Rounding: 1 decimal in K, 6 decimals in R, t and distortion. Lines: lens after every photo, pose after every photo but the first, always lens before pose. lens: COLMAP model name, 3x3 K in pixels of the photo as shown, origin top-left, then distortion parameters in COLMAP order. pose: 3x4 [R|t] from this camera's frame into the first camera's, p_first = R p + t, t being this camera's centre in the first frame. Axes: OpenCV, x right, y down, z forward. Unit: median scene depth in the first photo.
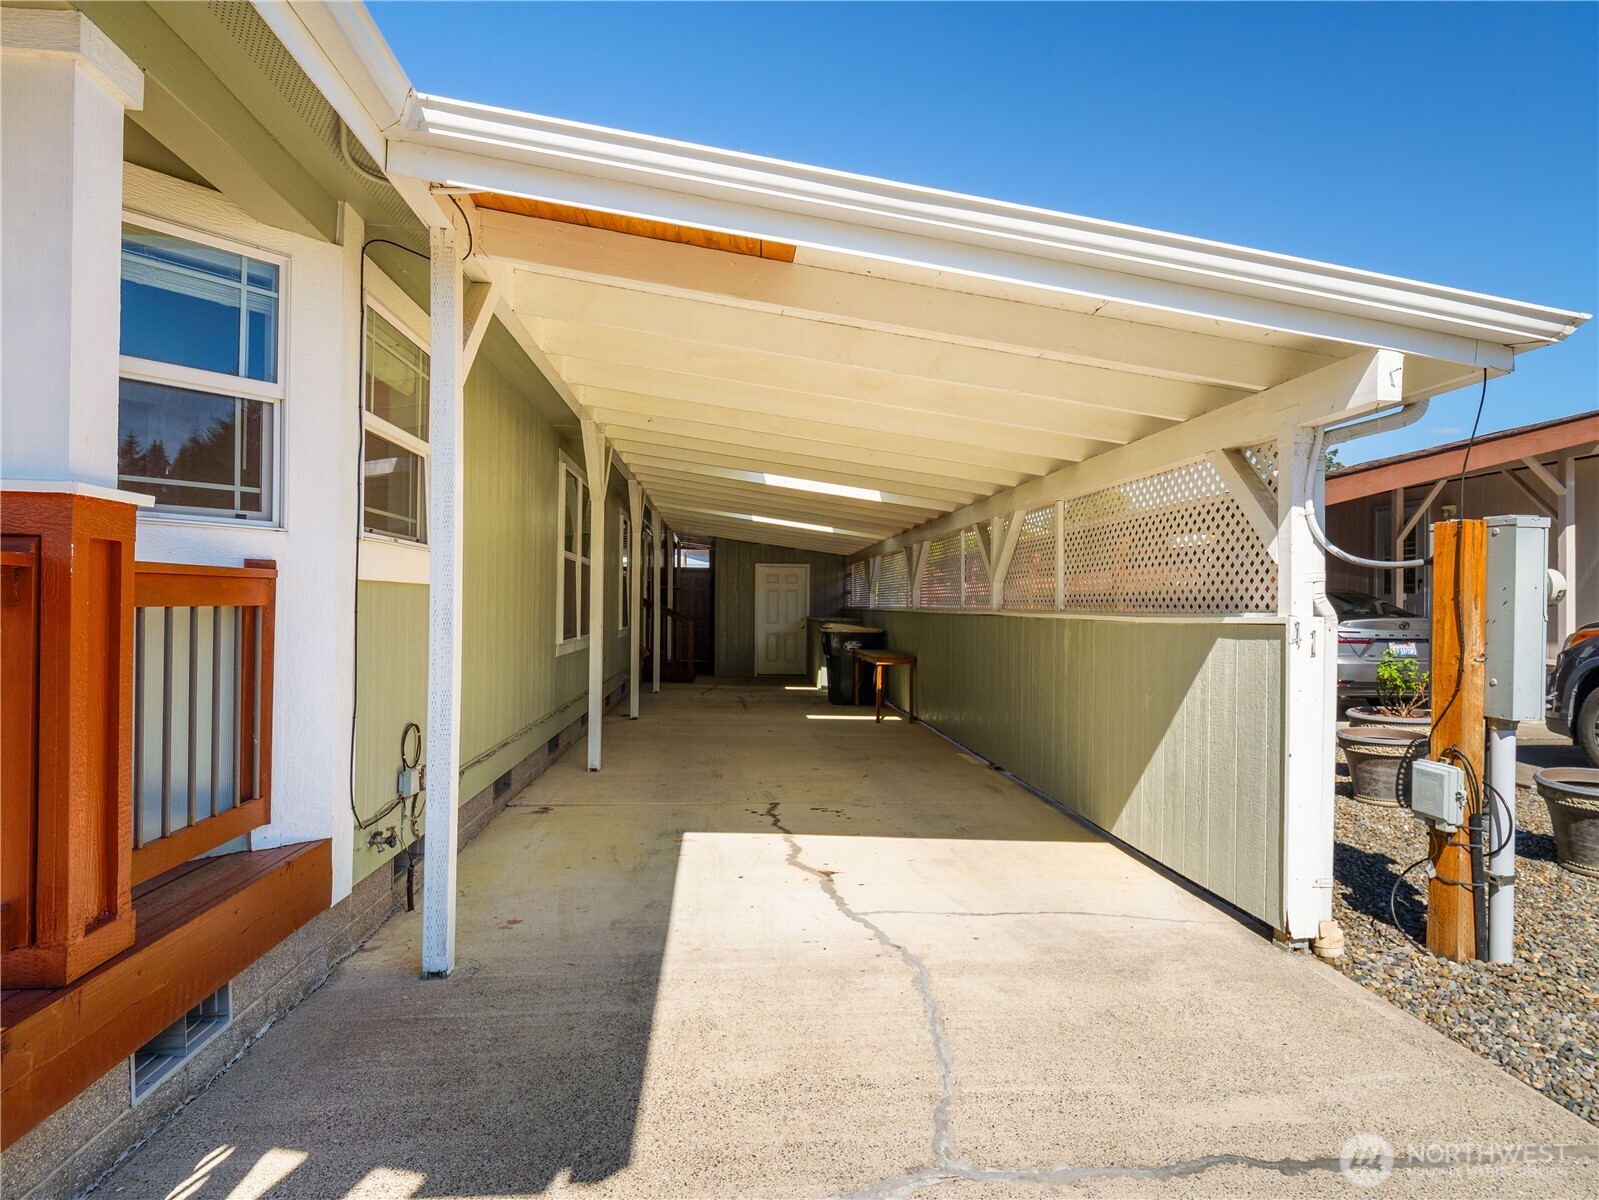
lens RADIAL K [[794.4, 0, 796.1], [0, 794.4, 602.5], [0, 0, 1]] dist [-0.015290, -0.001698]
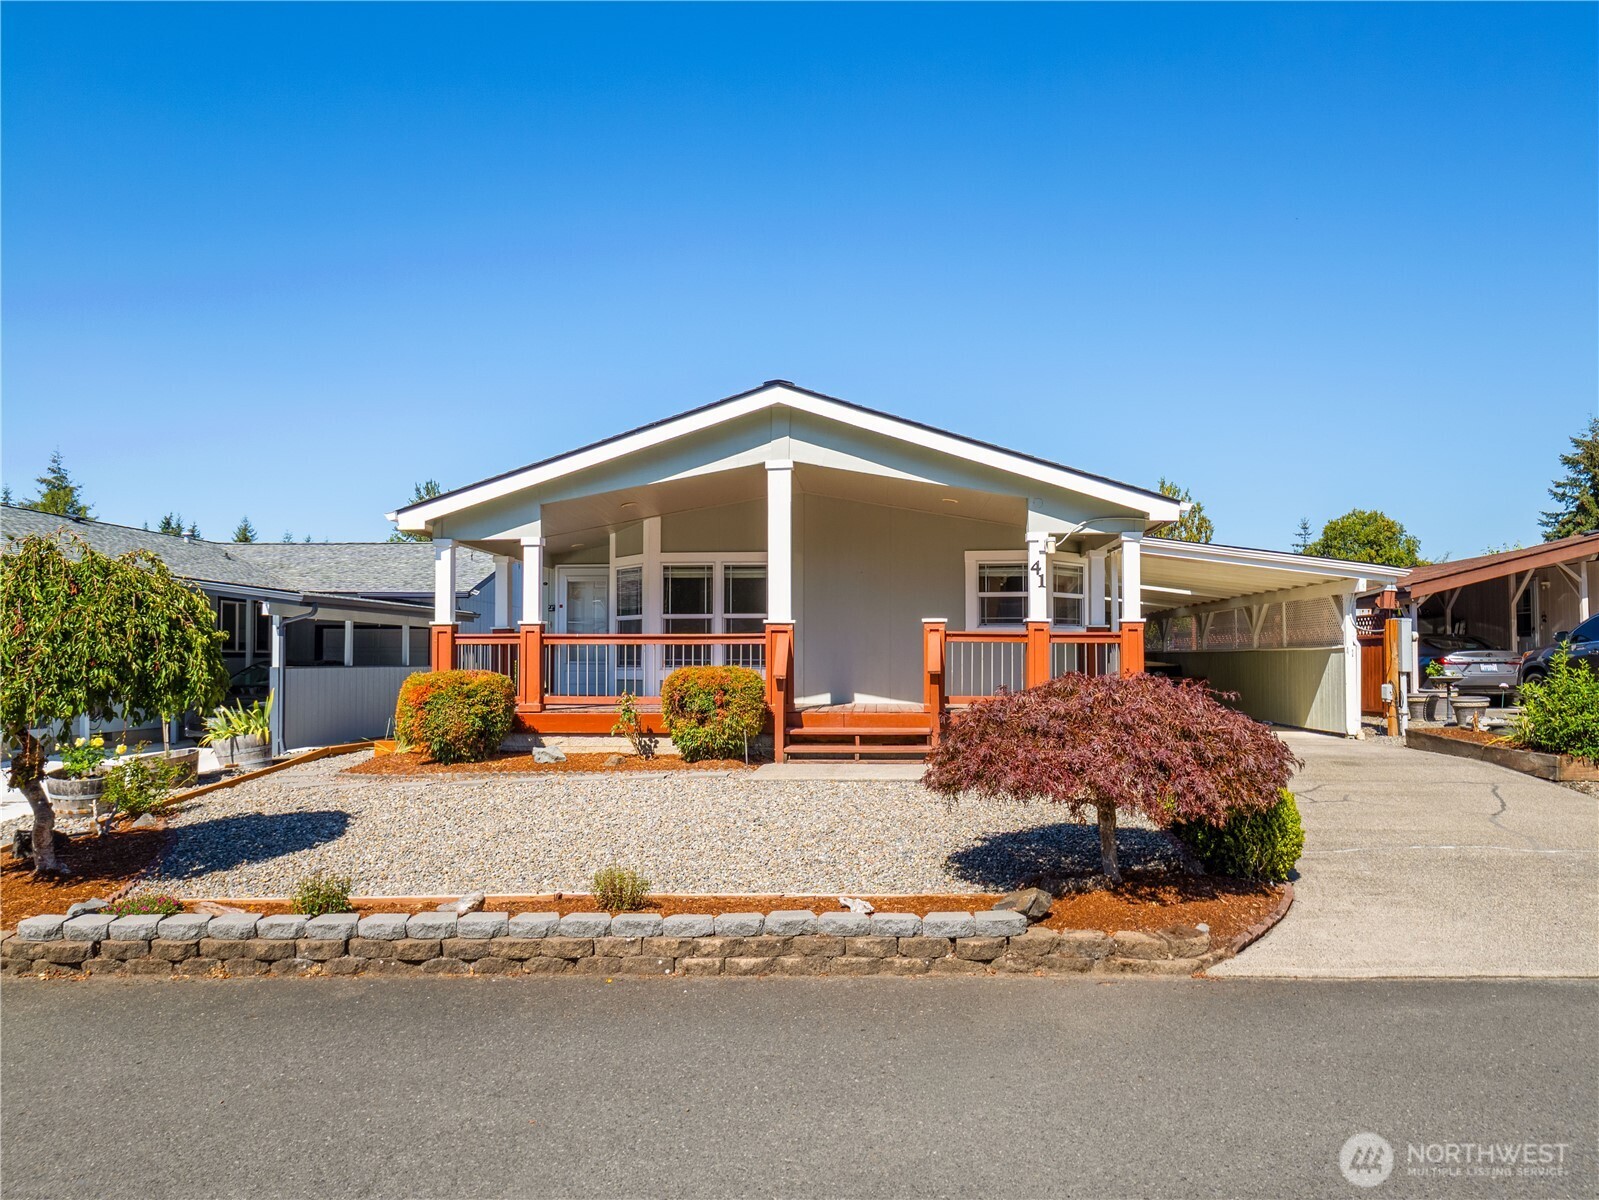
lens RADIAL K [[1025.0, 0, 802.7], [0, 1025.0, 641.9], [0, 0, 1]] dist [-0.006451, -0.001873]
pose [[0.988873, -0.015367, -0.147968, -0.474827], [0.013143, 0.999786, -0.015994, 0.017261], [0.148182, 0.013871, 0.988863, -1.660093]]
